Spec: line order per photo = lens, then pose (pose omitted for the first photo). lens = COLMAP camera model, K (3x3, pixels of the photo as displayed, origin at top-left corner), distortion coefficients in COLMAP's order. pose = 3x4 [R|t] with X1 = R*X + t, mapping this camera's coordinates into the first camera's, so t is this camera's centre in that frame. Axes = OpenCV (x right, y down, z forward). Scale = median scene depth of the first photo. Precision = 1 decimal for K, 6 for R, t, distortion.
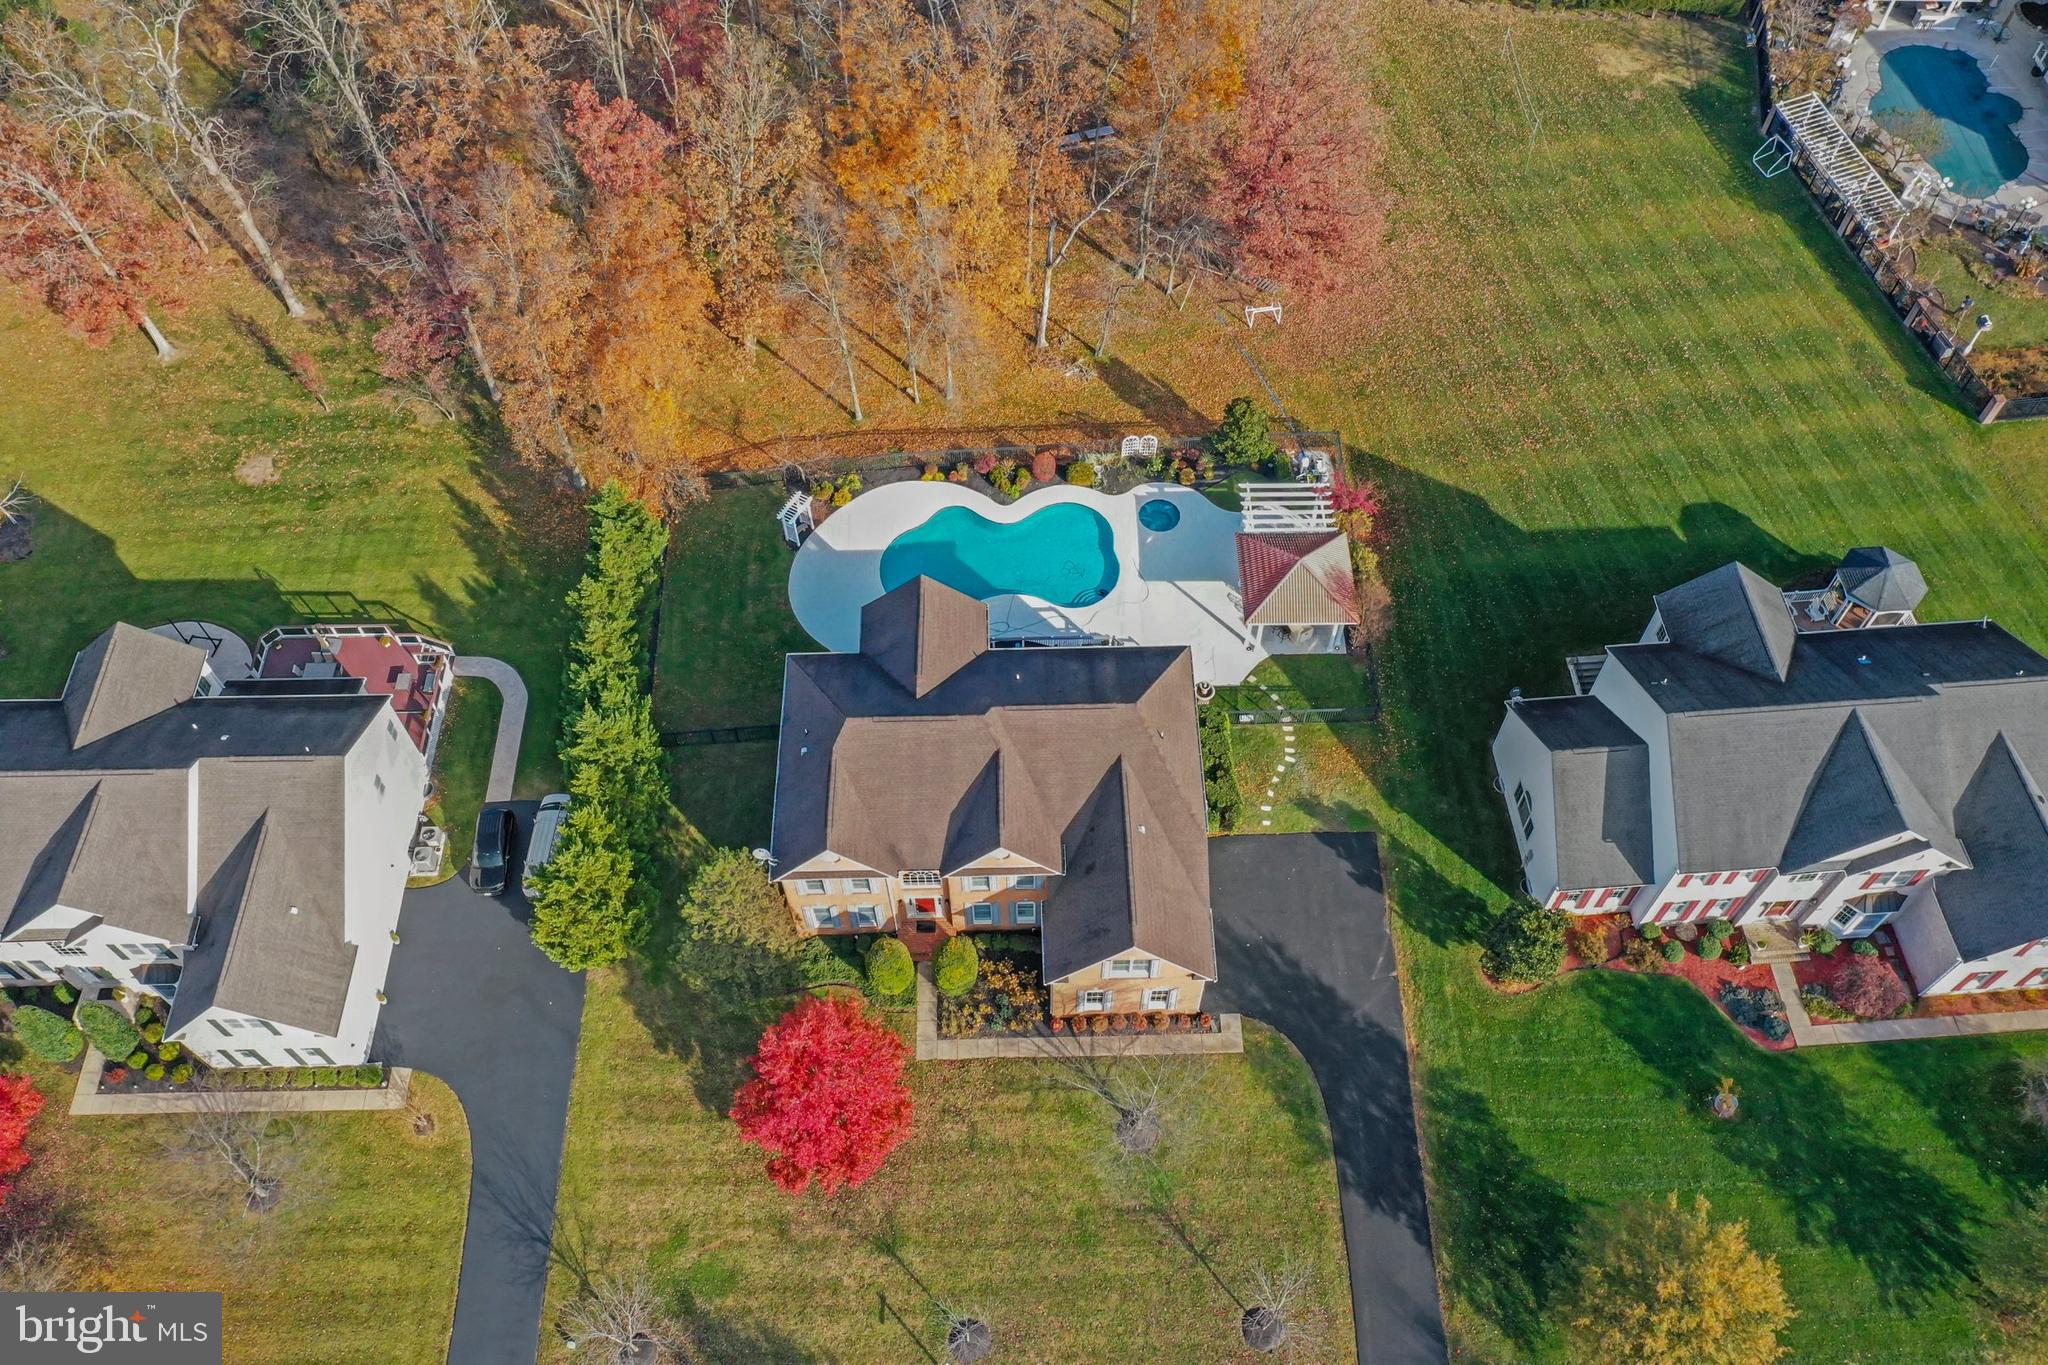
lens RADIAL K [[1631.2, 0, 1018.9], [0, 1631.2, 671.9], [0, 0, 1]] dist [0.016371, 0.007201]
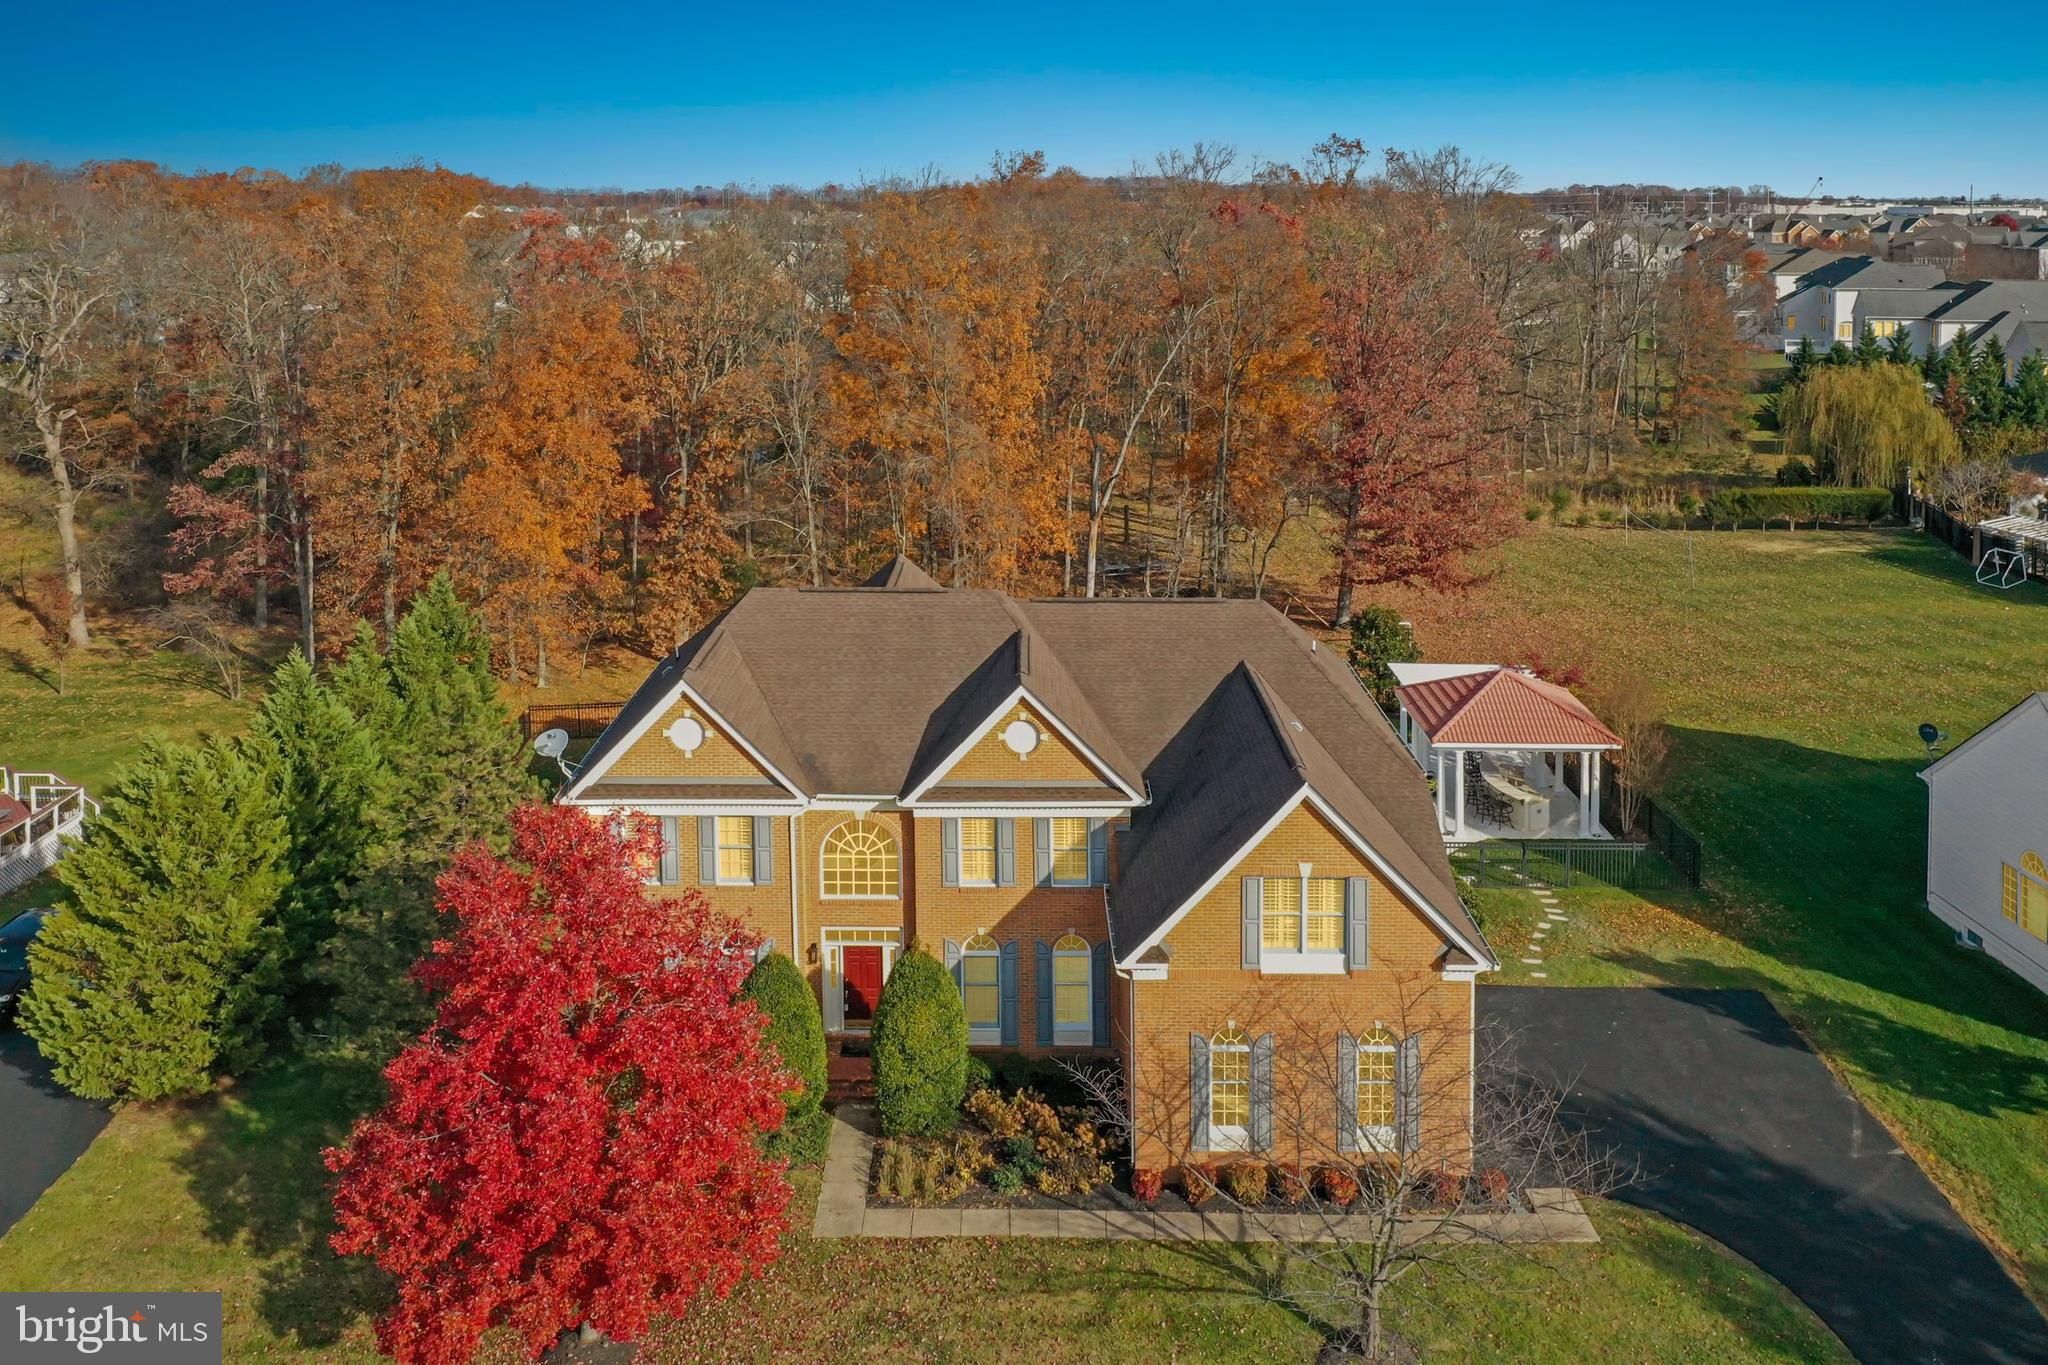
lens RADIAL K [[1786.4, 0, 1010.1], [0, 1786.4, 418.2], [0, 0, 1]] dist [0.013129, -0.007514]
pose [[0.999701, 0.015397, -0.018972, -0.006501], [-0.024425, 0.649503, -0.759967, 0.421087], [0.000621, 0.760203, 0.649685, 0.515483]]
